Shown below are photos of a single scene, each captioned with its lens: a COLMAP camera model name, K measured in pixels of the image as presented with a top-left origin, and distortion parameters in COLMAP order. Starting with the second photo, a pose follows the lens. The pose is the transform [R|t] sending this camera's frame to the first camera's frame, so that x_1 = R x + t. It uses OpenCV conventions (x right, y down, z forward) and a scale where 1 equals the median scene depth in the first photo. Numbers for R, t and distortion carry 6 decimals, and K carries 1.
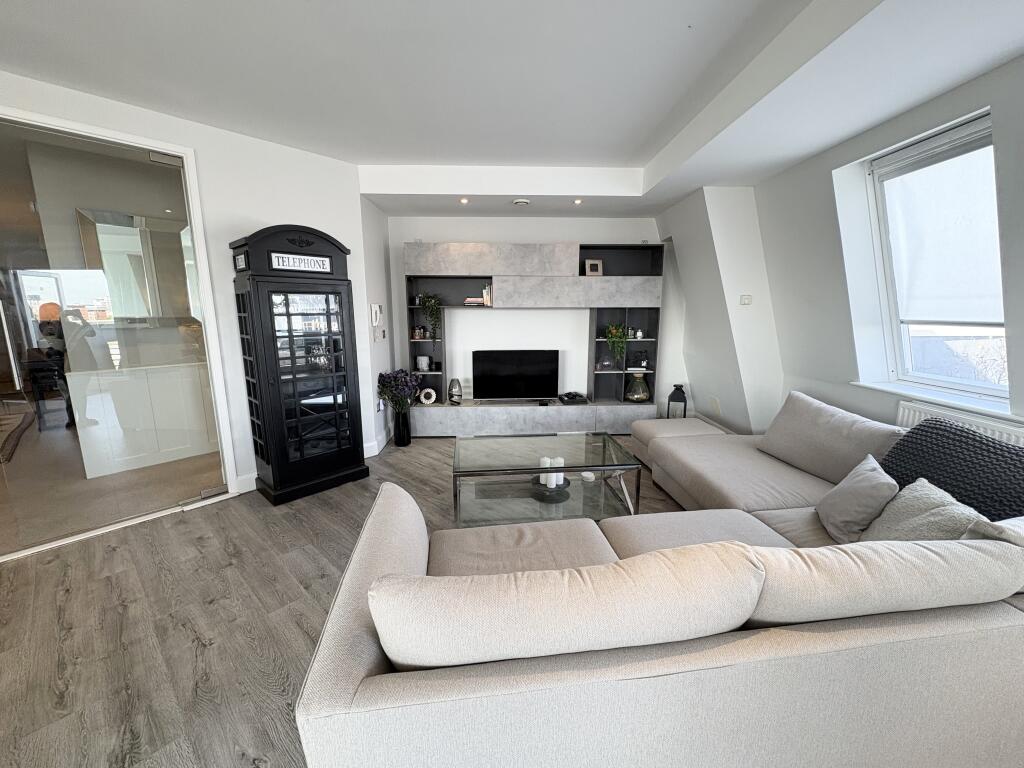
lens RADIAL K [[407.4, 0, 512.0], [0, 407.4, 384.0], [0, 0, 1]] dist [-0.000164, 0.000000]
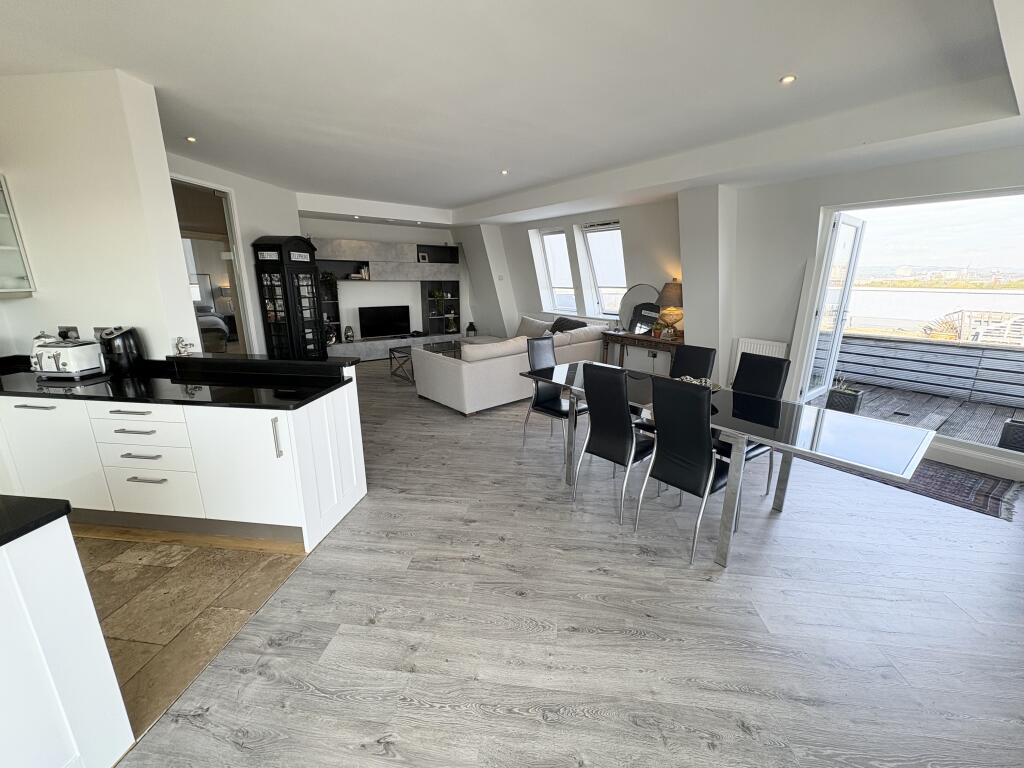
lens RADIAL K [[407.4, 0, 512.0], [0, 407.4, 384.0], [0, 0, 1]] dist [-0.000164, 0.000000]
pose [[0.812934, -0.140313, 0.565199, -0.555897], [0.096201, 0.989562, 0.107296, 0.102995], [-0.574355, -0.032852, 0.817947, -0.676046]]
